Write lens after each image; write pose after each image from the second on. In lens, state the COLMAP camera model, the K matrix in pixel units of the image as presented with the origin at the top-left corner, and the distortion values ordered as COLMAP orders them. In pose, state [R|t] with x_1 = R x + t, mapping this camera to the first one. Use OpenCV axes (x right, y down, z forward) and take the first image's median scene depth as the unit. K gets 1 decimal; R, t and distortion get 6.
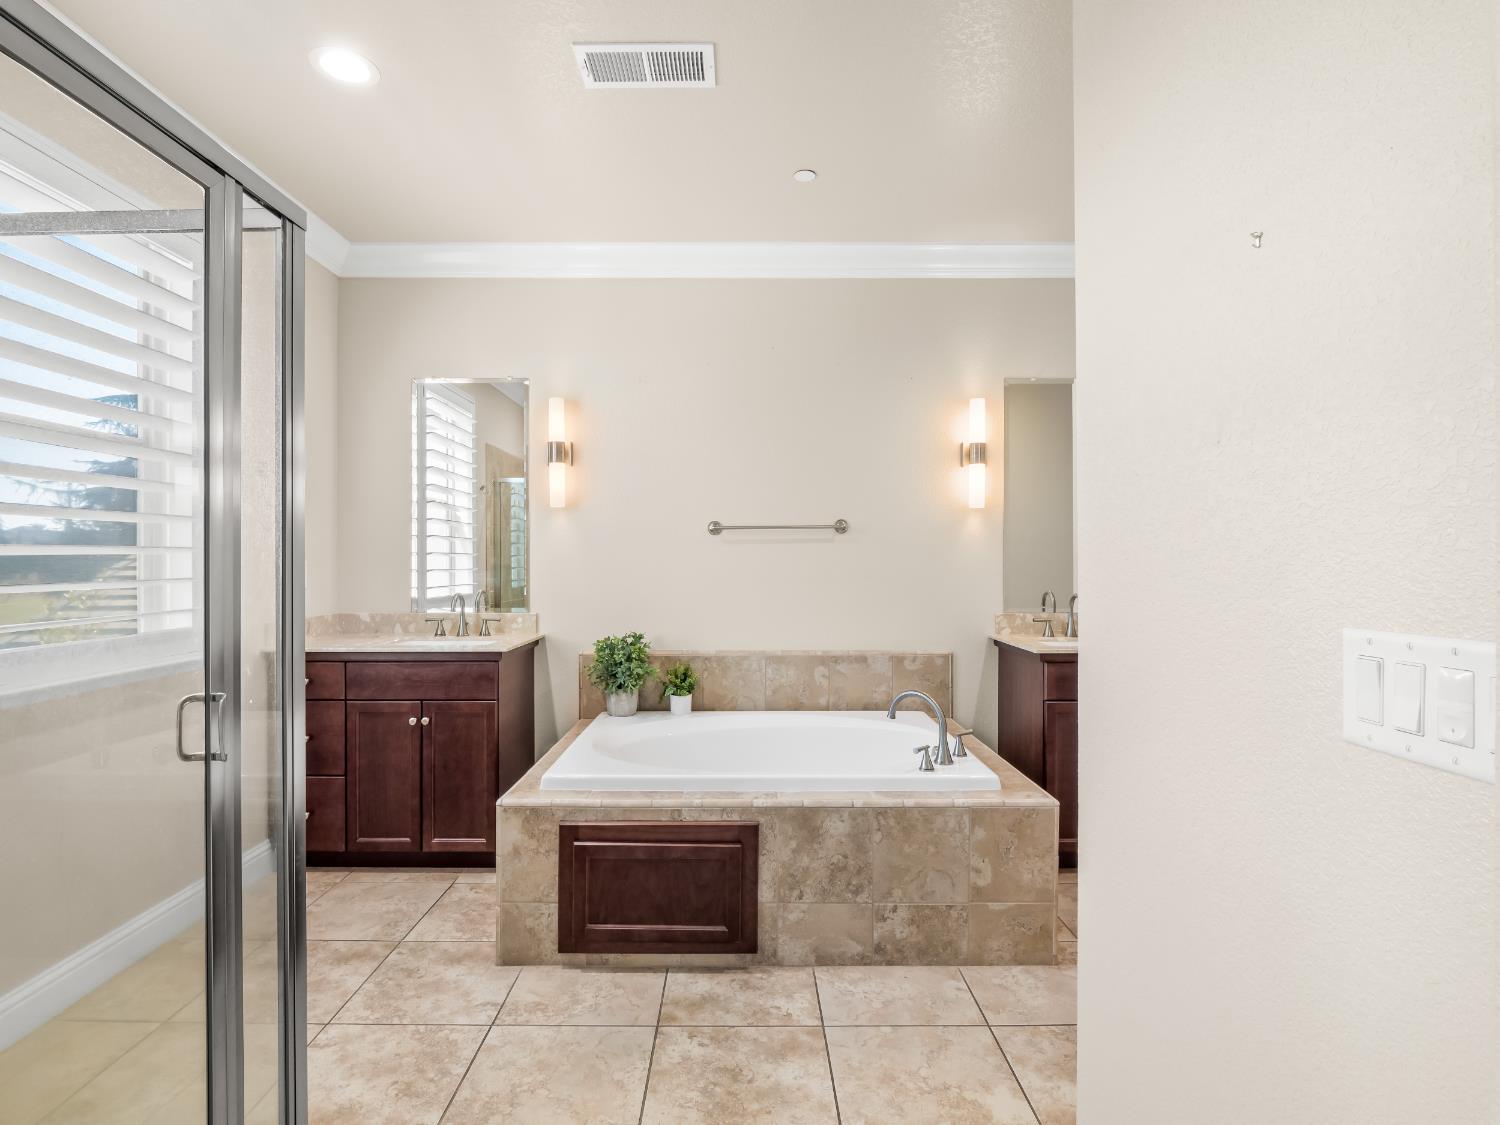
lens RADIAL K [[748.1, 0, 740.6], [0, 748.1, 572.3], [0, 0, 1]] dist [-0.014139, -0.000887]
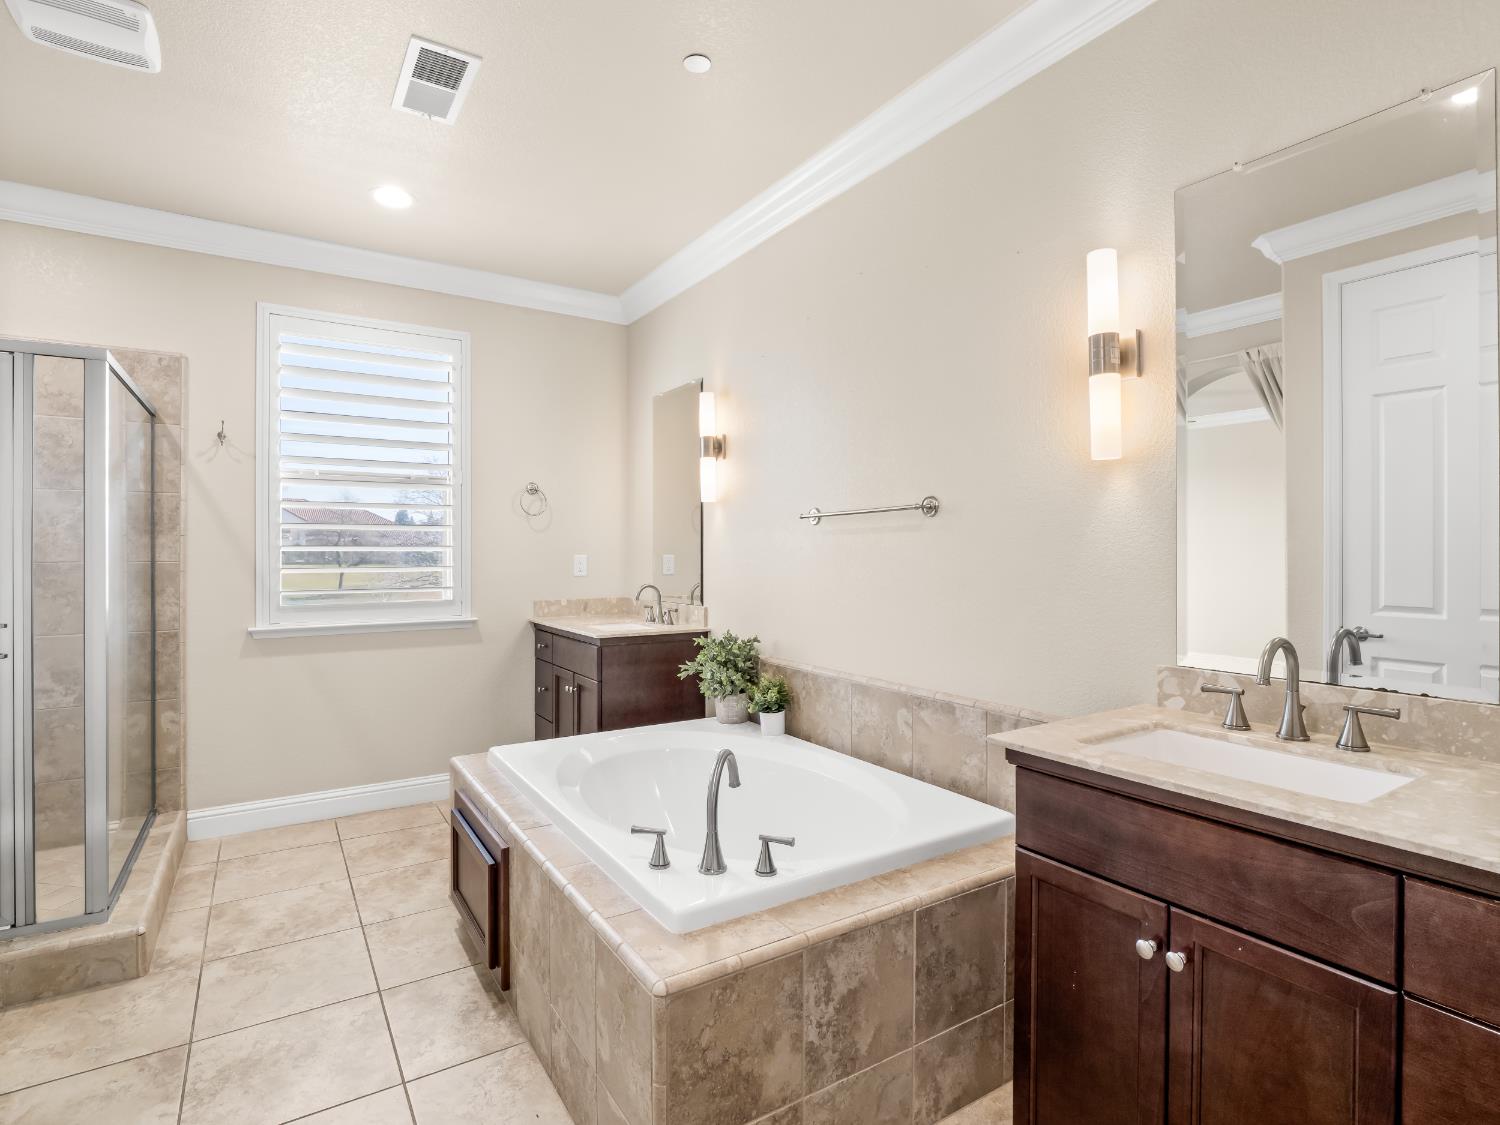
lens RADIAL K [[759.1, 0, 750.0], [0, 759.1, 562.5], [0, 0, 1]] dist [-0.000470, -0.009997]
pose [[0.527437, 0.010739, -0.849527, 0.634177], [-0.007818, 0.999939, 0.007786, -0.014964], [0.849558, 0.002535, 0.527488, 0.503931]]
